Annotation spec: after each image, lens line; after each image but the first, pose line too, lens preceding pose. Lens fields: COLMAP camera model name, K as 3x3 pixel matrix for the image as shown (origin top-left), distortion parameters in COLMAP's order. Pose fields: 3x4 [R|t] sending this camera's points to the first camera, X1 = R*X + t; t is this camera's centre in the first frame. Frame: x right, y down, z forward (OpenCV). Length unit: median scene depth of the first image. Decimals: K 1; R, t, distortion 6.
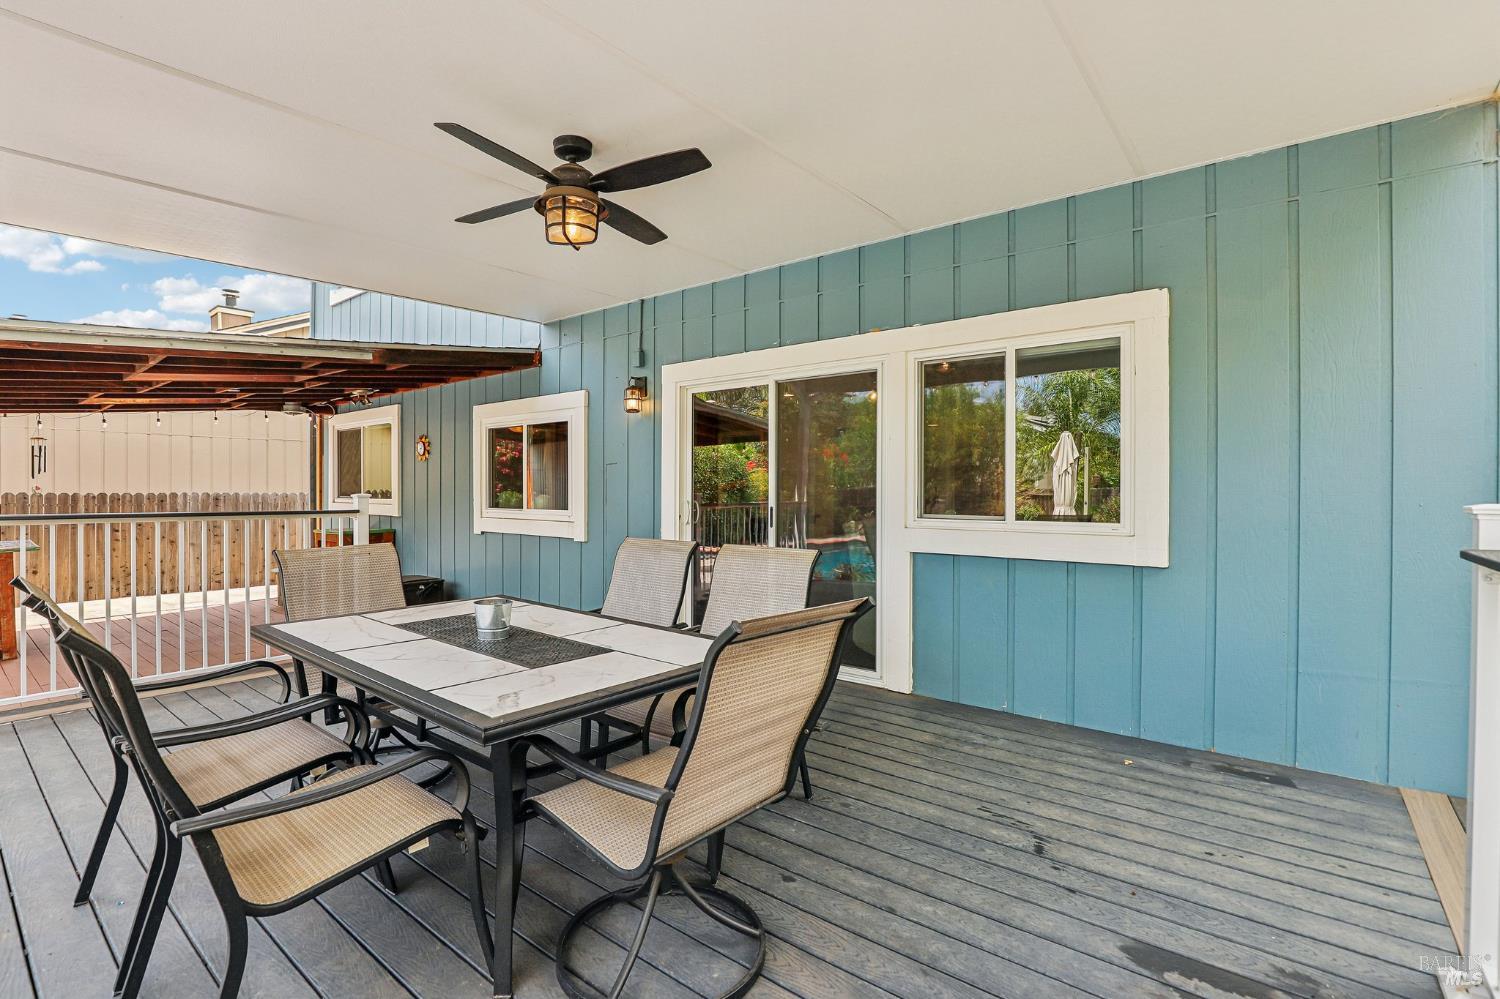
lens RADIAL K [[704.9, 0, 738.7], [0, 704.9, 490.8], [0, 0, 1]] dist [0.001718, 0.000280]
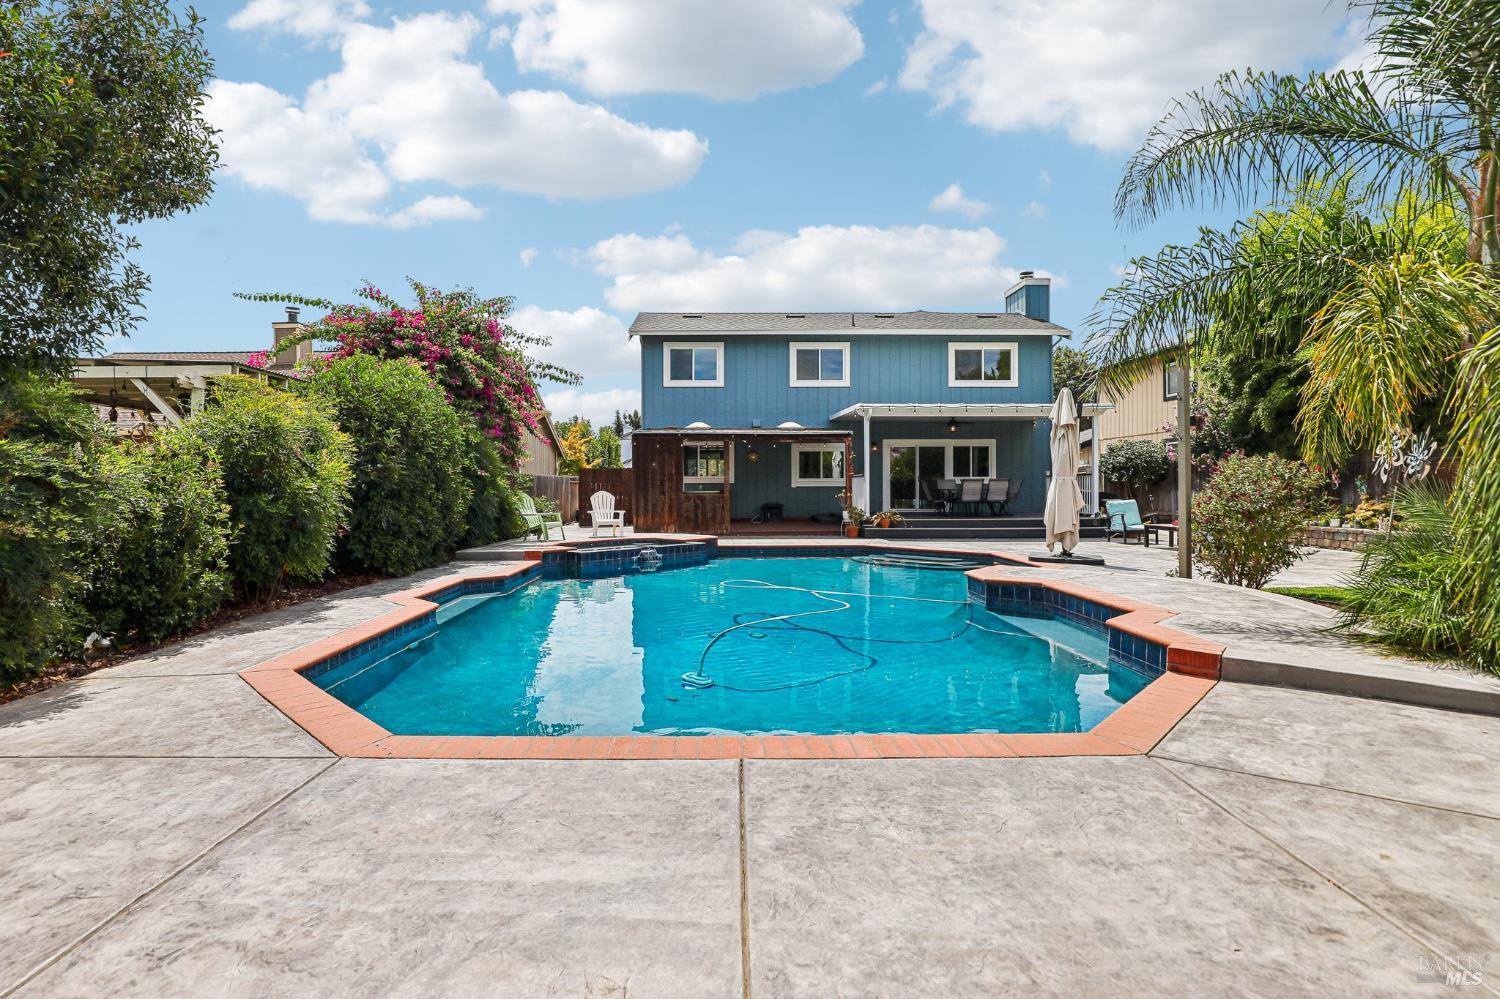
lens RADIAL K [[707.6, 0, 710.7], [0, 707.6, 491.5], [0, 0, 1]] dist [-0.030019, 0.000174]
pose [[0.760946, -0.011218, 0.648718, -2.768536], [0.008147, 0.999937, 0.007734, 0.057718], [-0.648764, -0.000600, 0.760989, -1.100750]]
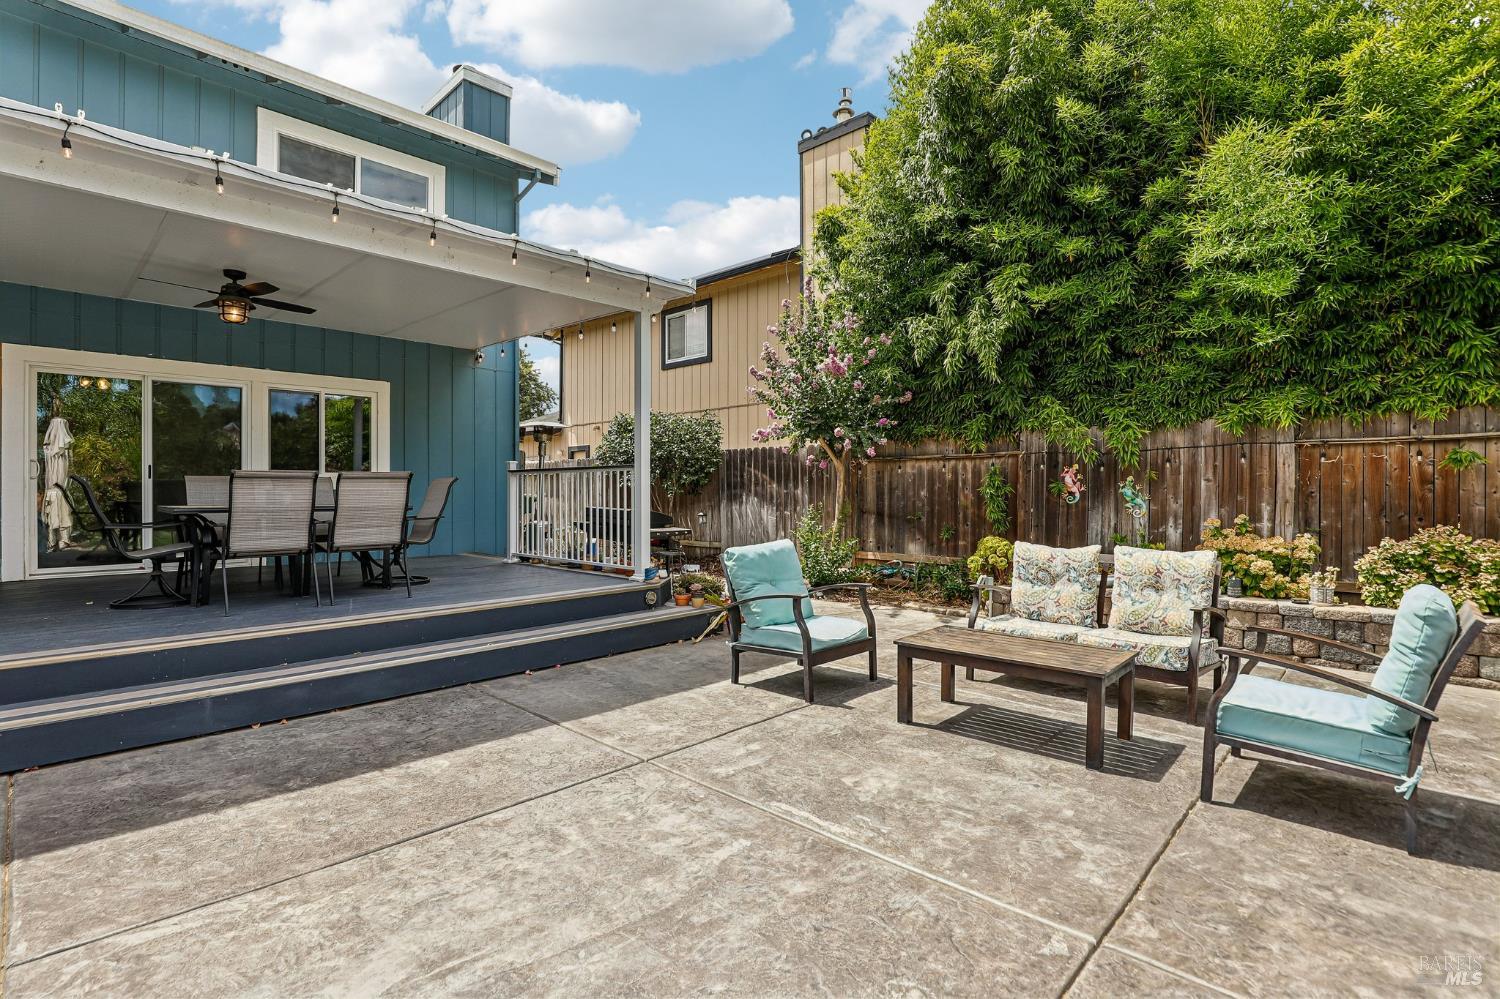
lens RADIAL K [[718.0, 0, 746.7], [0, 718.0, 494.5], [0, 0, 1]] dist [-0.031631, 0.005894]
pose [[0.058773, -0.006962, 0.998247, -0.990294], [0.004195, 0.999969, 0.006727, 0.059200], [-0.998263, 0.003792, 0.058800, -0.249397]]
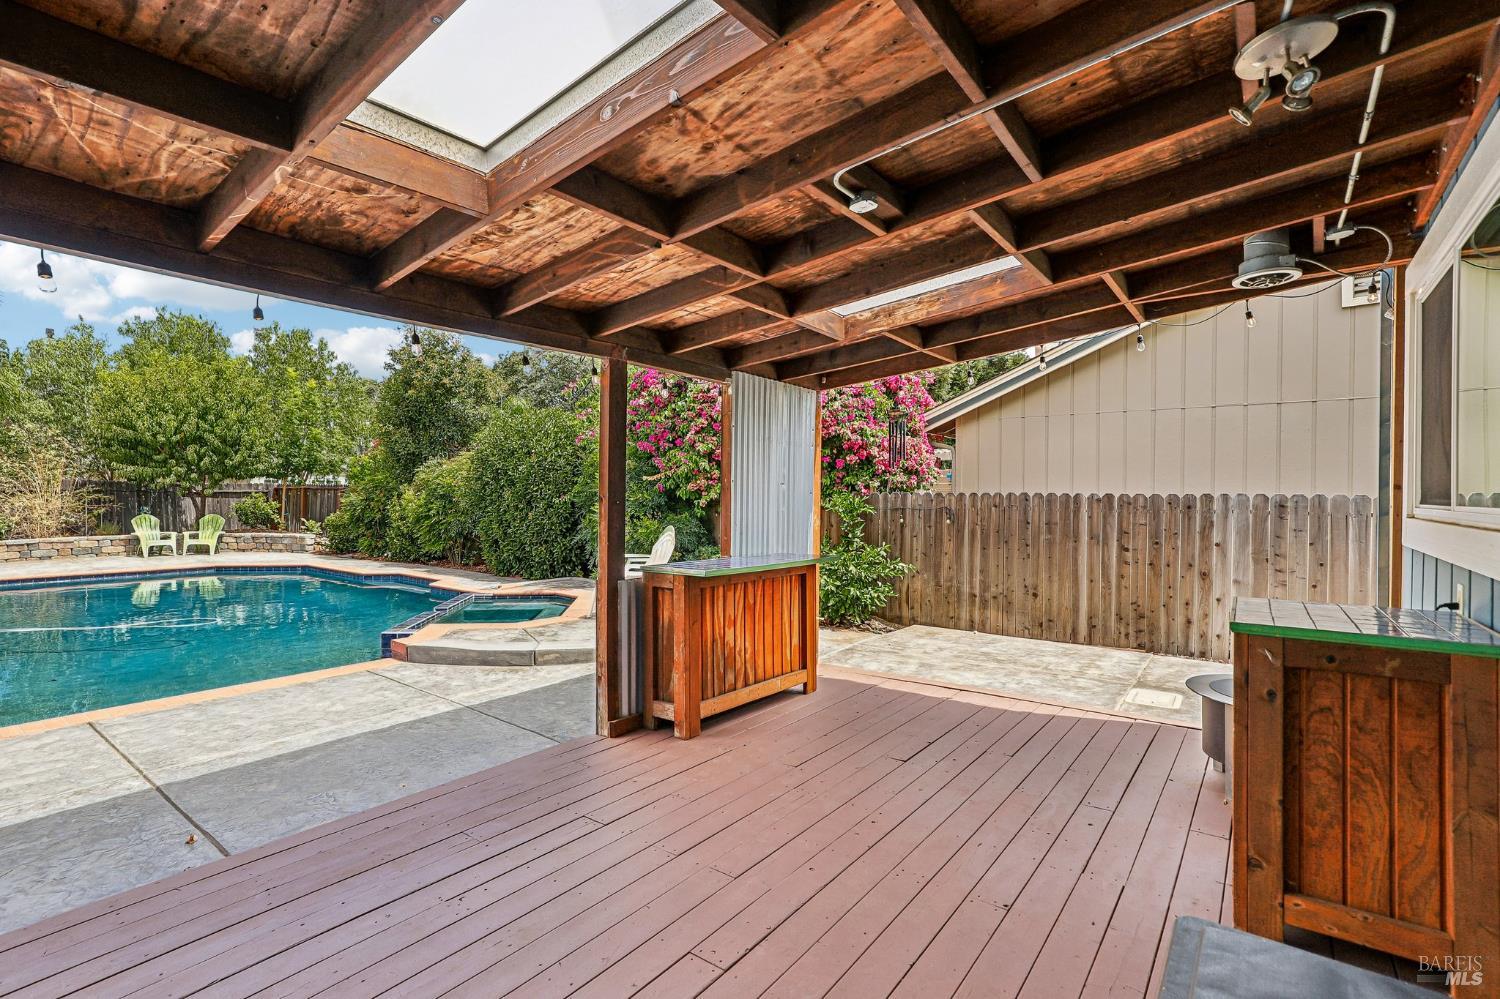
lens RADIAL K [[694.0, 0, 750.0], [0, 694.0, 496.9], [0, 0, 1]] dist [-0.003751, -0.000155]
pose [[0.047874, 0.001597, -0.998852, -0.375666], [-0.006326, 0.999979, 0.001296, 0.012092], [0.998833, 0.006257, 0.047883, 0.988442]]
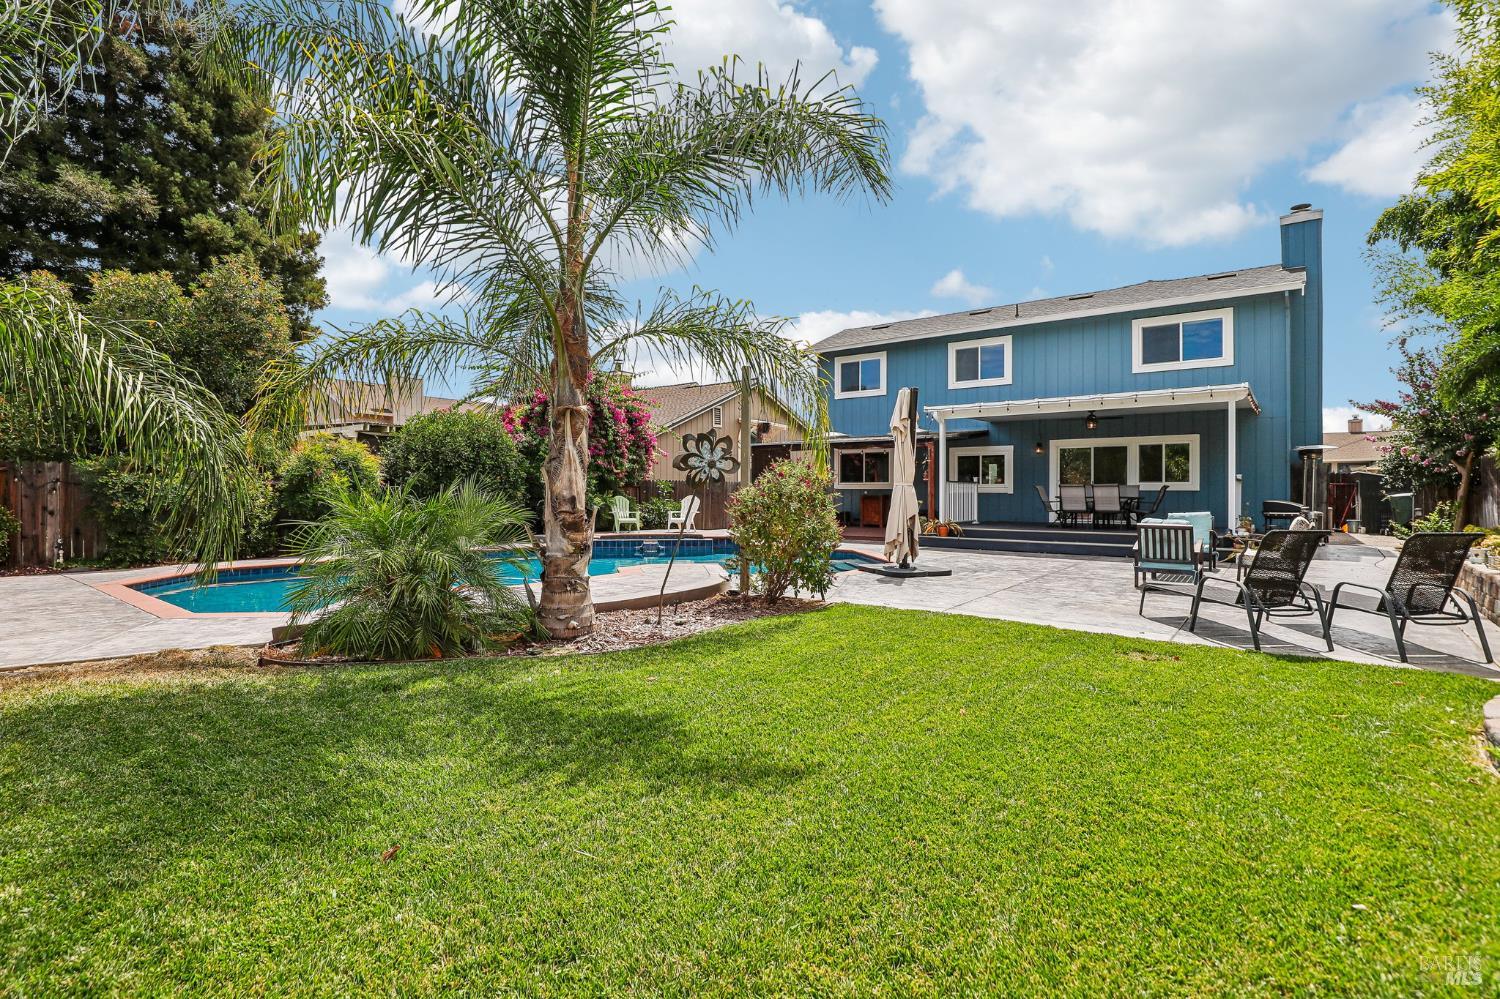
lens RADIAL K [[703.5, 0, 747.6], [0, 703.5, 492.3], [0, 0, 1]] dist [-0.016416, 0.001227]
pose [[0.998893, -0.001611, 0.047013, -1.436729], [0.001565, 0.999998, 0.001023, 0.058914], [-0.047015, -0.000948, 0.998894, -1.934272]]
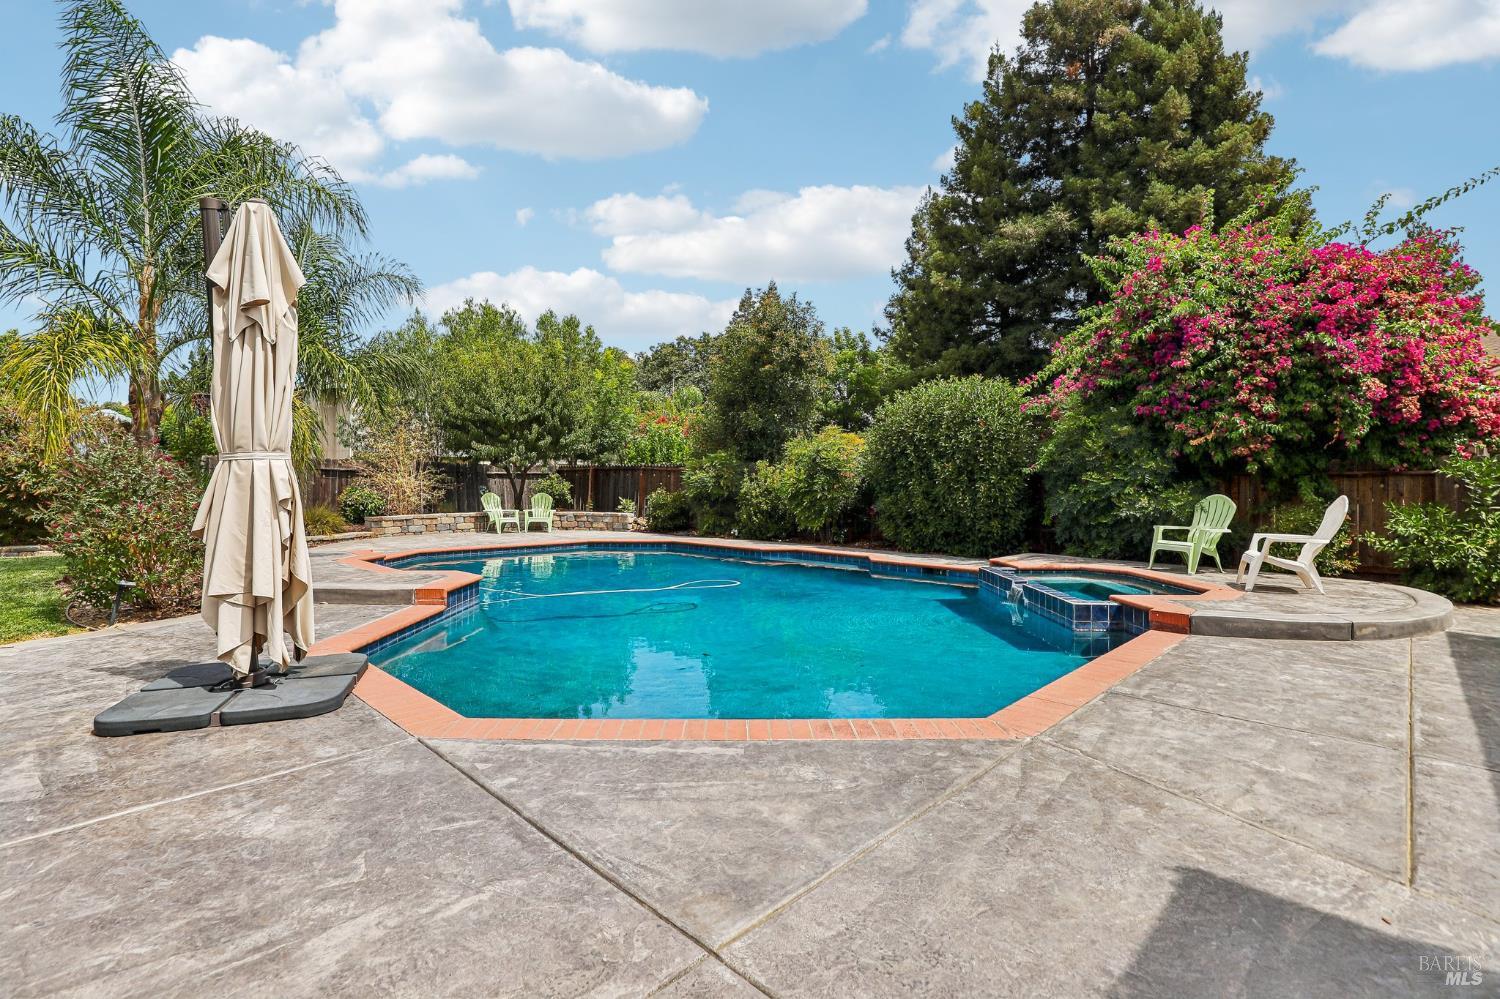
lens RADIAL K [[687.7, 0, 750.1], [0, 687.7, 471.0], [0, 0, 1]] dist [-0.017014, -0.000409]
pose [[-0.067464, -0.023362, -0.997448, -0.473617], [-0.004818, 0.999722, -0.023089, 0.064233], [0.997710, 0.003248, -0.067557, 0.102672]]
